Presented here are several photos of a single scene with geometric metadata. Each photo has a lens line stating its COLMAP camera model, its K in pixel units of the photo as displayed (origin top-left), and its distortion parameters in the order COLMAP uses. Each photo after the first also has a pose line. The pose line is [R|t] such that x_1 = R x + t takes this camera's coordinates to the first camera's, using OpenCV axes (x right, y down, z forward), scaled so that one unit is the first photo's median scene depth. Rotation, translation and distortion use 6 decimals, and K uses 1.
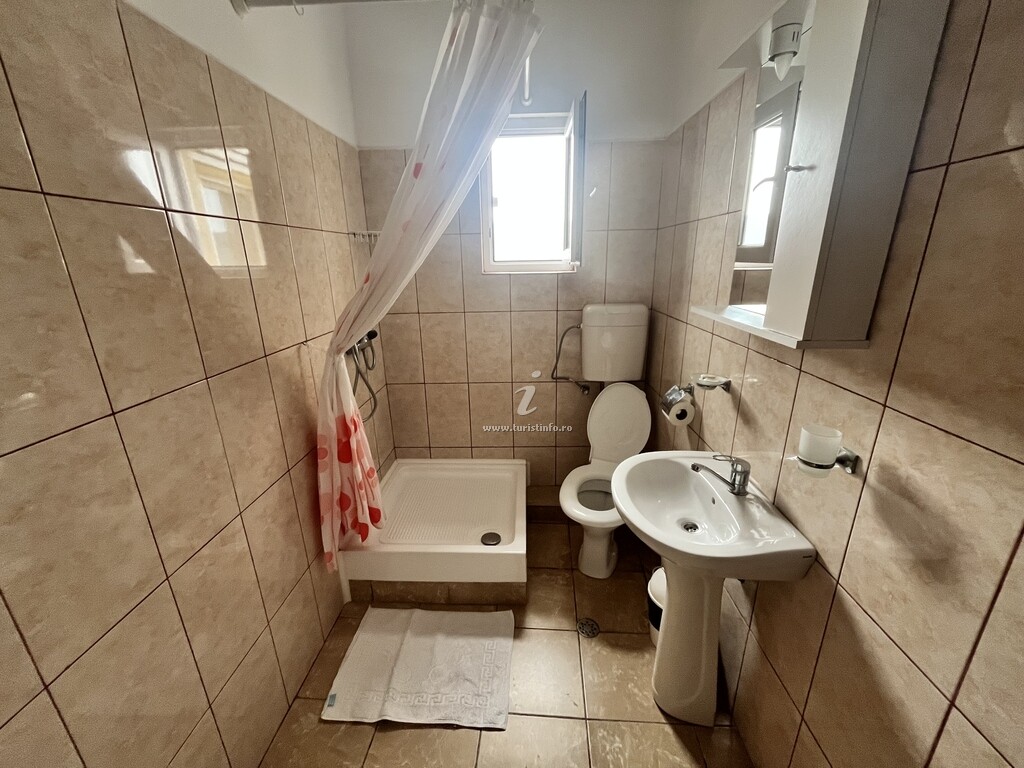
lens RADIAL K [[412.8, 0, 510.4], [0, 412.8, 386.6], [0, 0, 1]] dist [-0.001872, 0.000049]
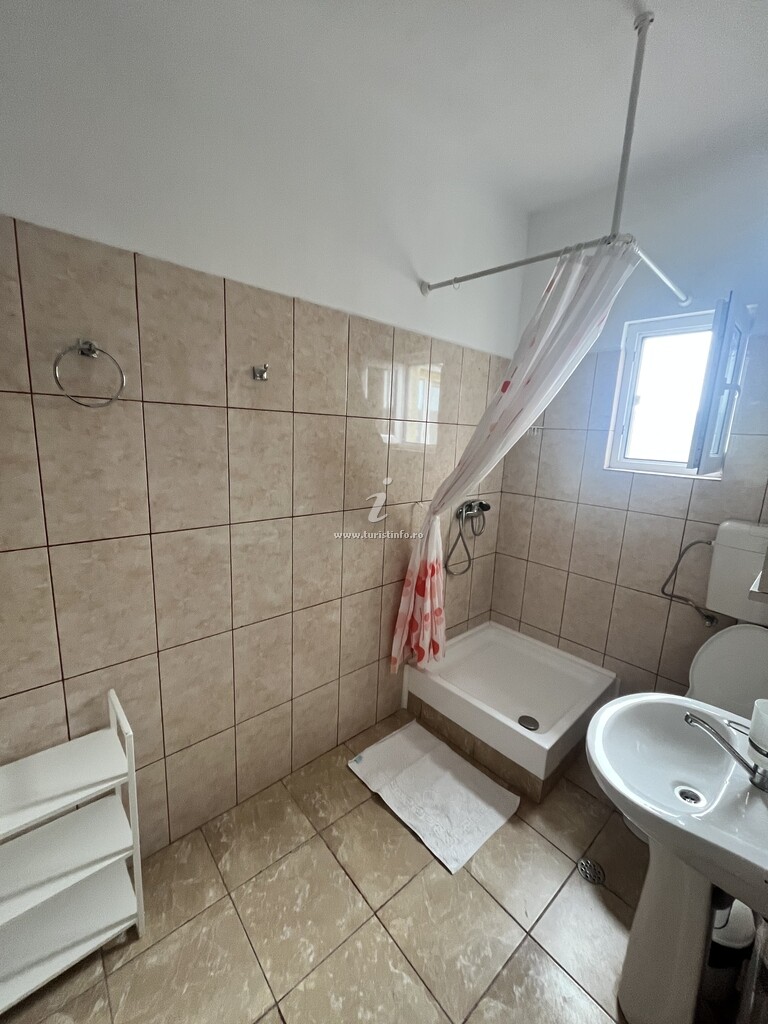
lens RADIAL K [[412.8, 0, 384.0], [0, 412.8, 512.0], [0, 0, 1]] dist [-0.001872, 0.000049]
pose [[0.706004, 0.186867, -0.683110, 0.348586], [-0.266958, 0.963630, -0.012300, -0.024795], [0.655967, 0.191046, 0.730212, -0.081188]]
